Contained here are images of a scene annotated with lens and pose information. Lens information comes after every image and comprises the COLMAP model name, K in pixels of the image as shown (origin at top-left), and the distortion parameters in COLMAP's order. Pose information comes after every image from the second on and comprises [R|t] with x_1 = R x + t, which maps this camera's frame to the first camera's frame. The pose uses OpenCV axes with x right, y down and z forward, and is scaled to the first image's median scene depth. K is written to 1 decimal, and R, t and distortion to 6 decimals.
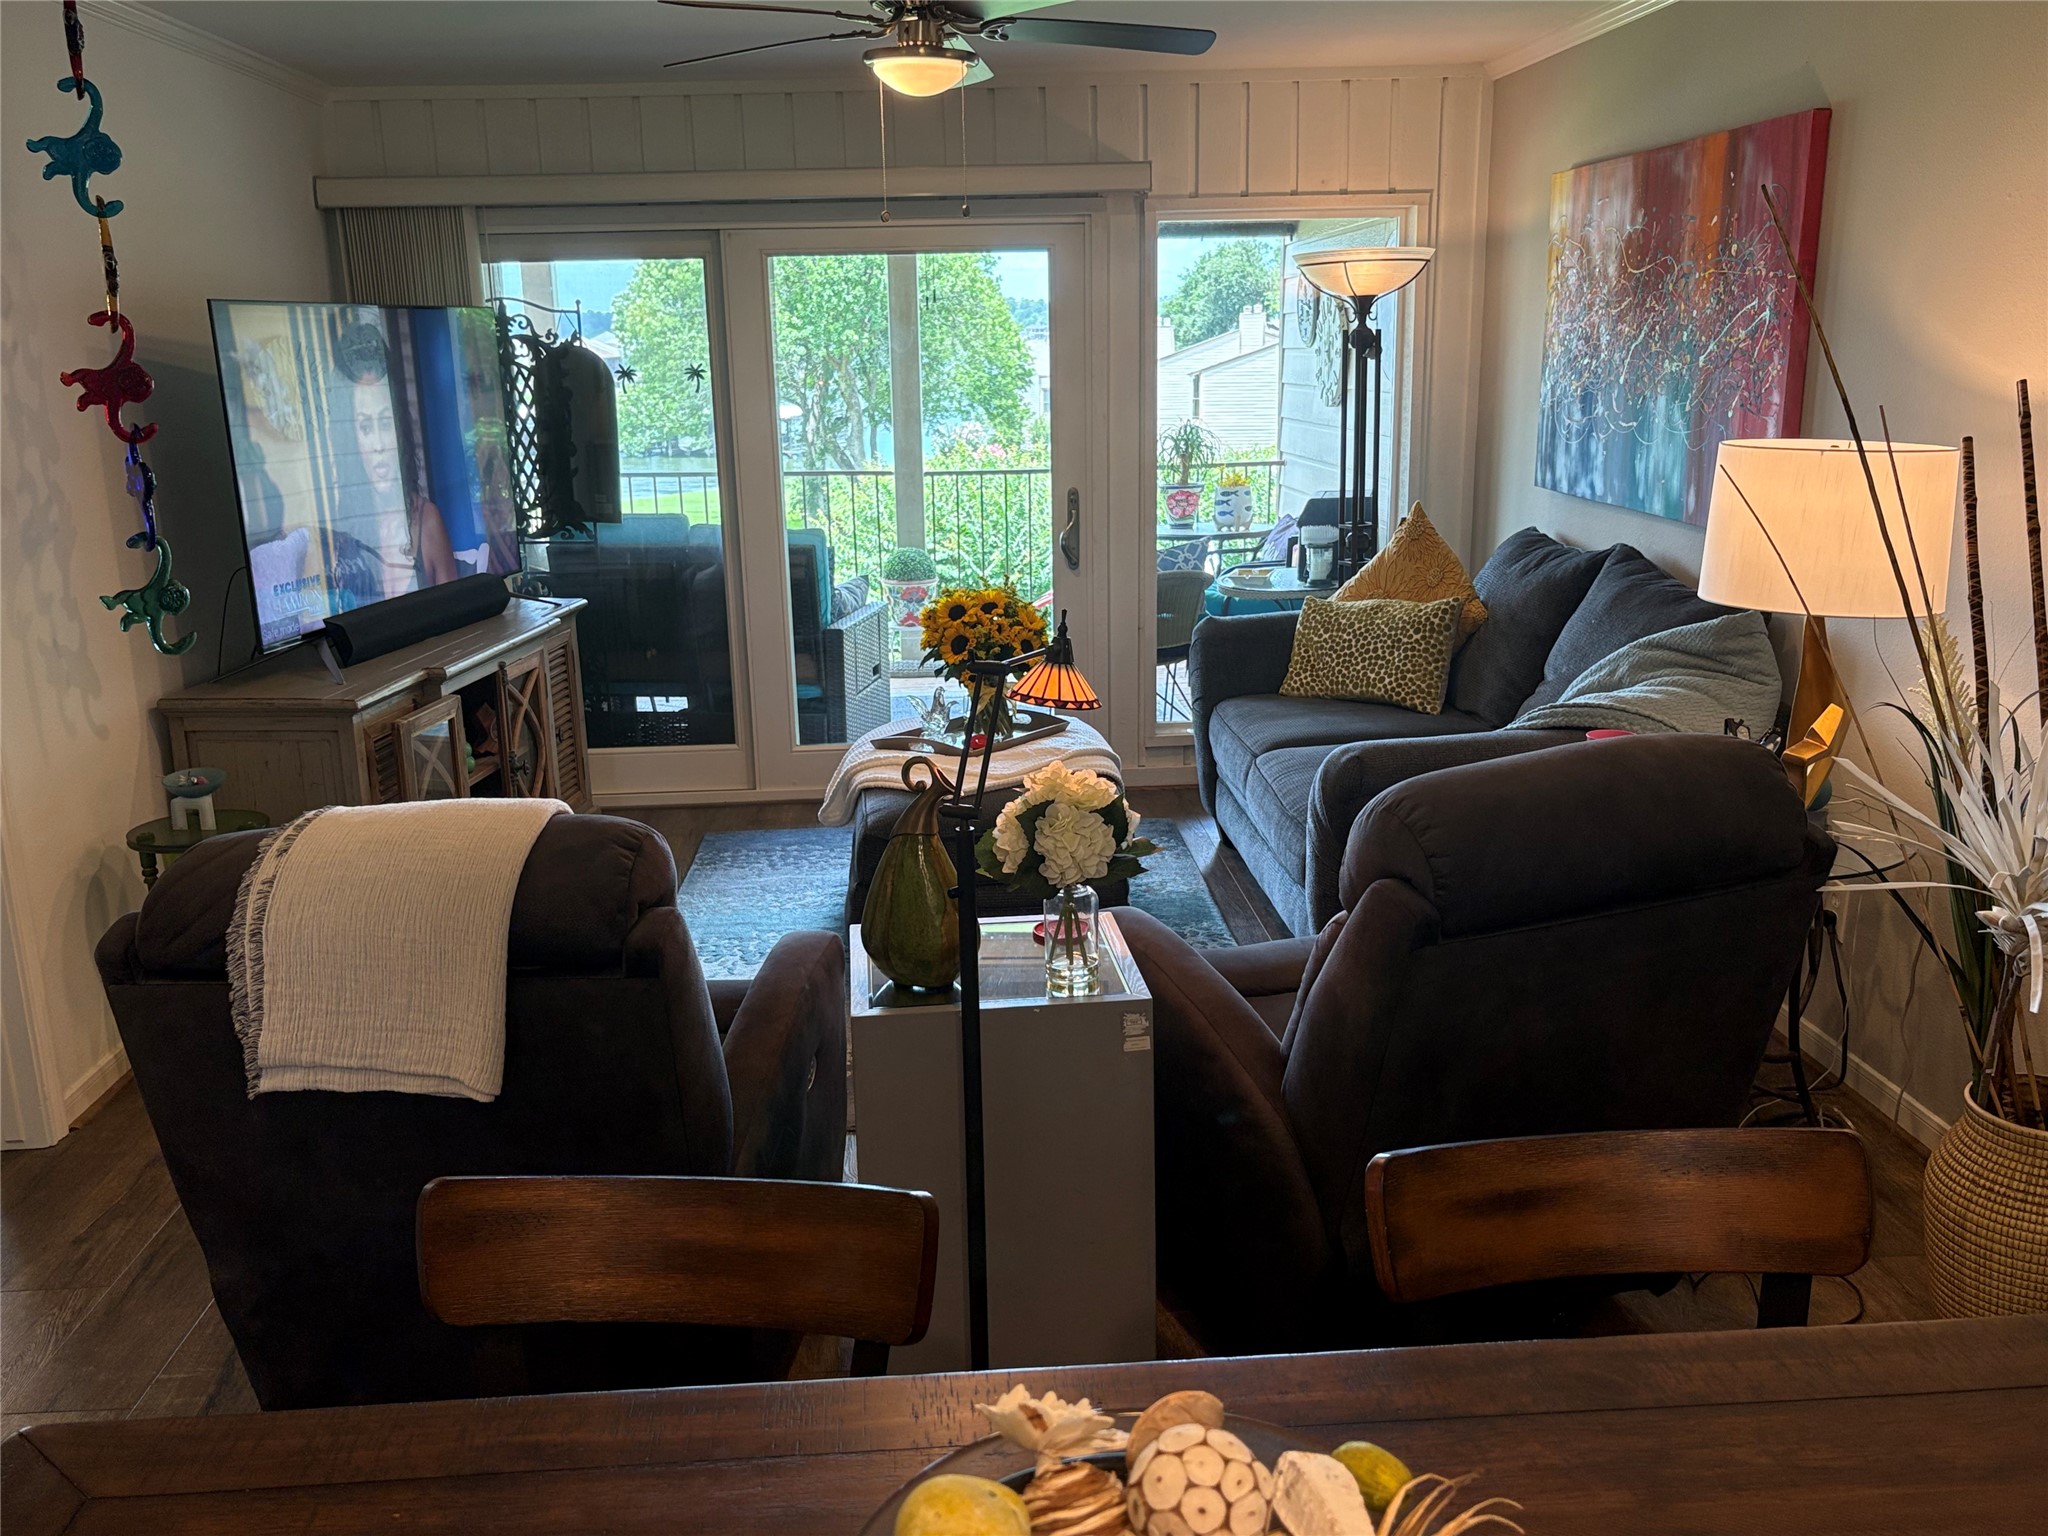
lens RADIAL K [[1740.1, 0, 1024.0], [0, 1740.1, 768.0], [0, 0, 1]] dist [0.029269, -0.011060]
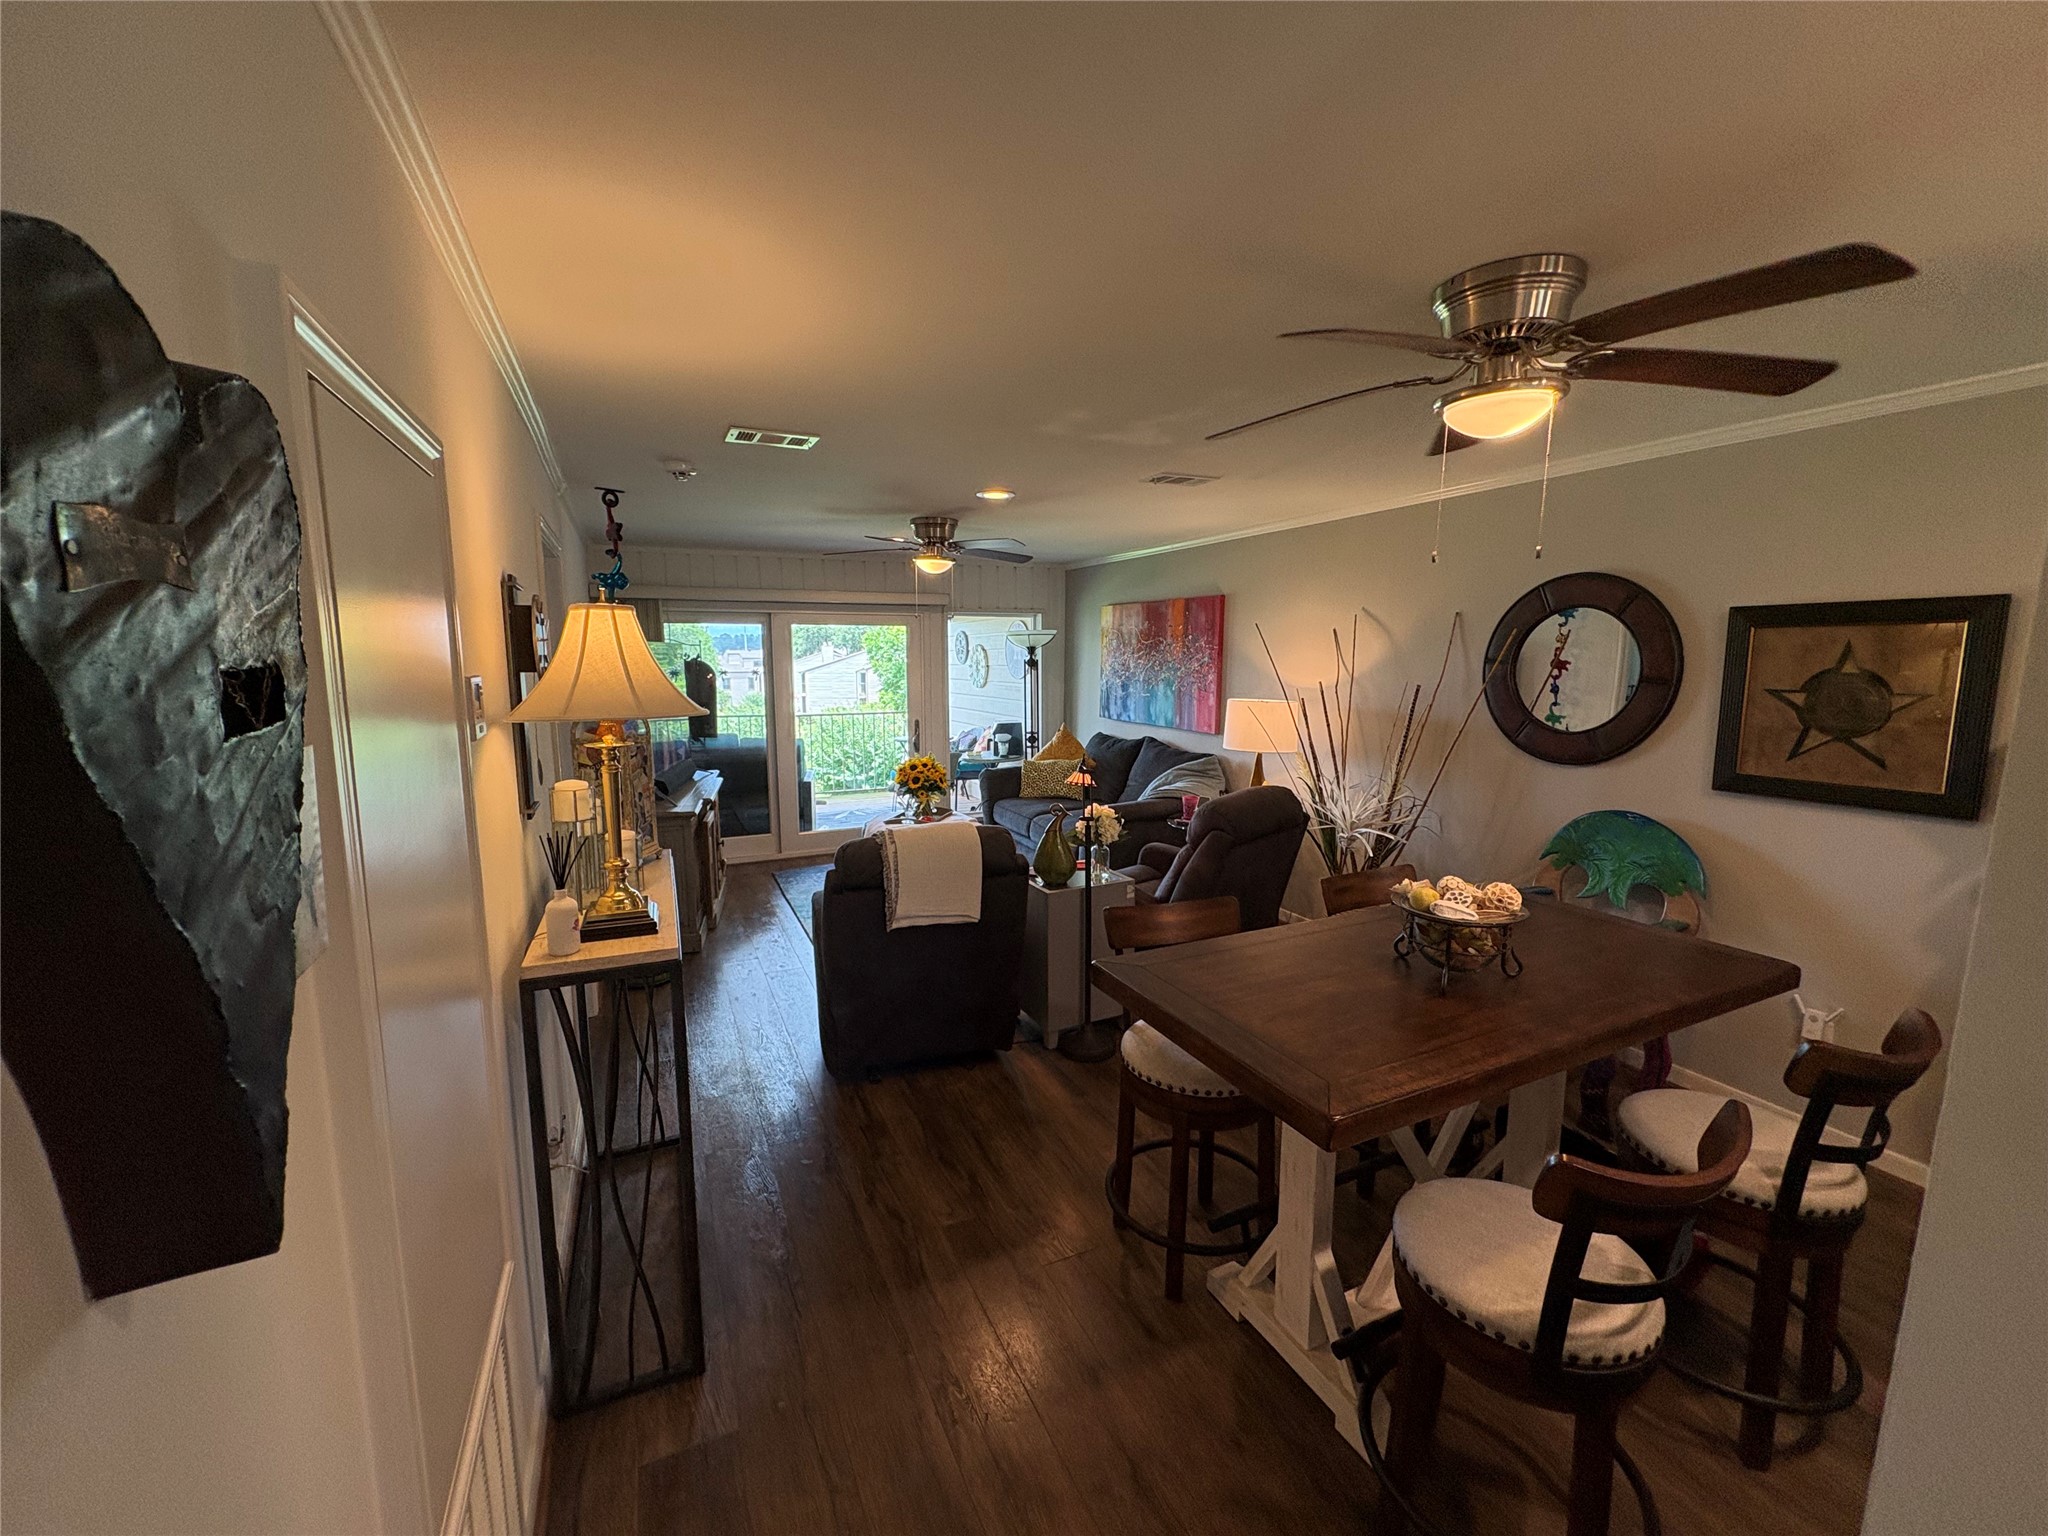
lens RADIAL K [[816.7, 0, 1024.0], [0, 816.7, 768.0], [0, 0, 1]] dist [0.006742, 0.000064]
pose [[0.928754, -0.031768, 0.369332, -0.312322], [0.070922, 0.993144, -0.092922, 0.029178], [-0.363848, 0.112495, 0.924640, -0.134077]]
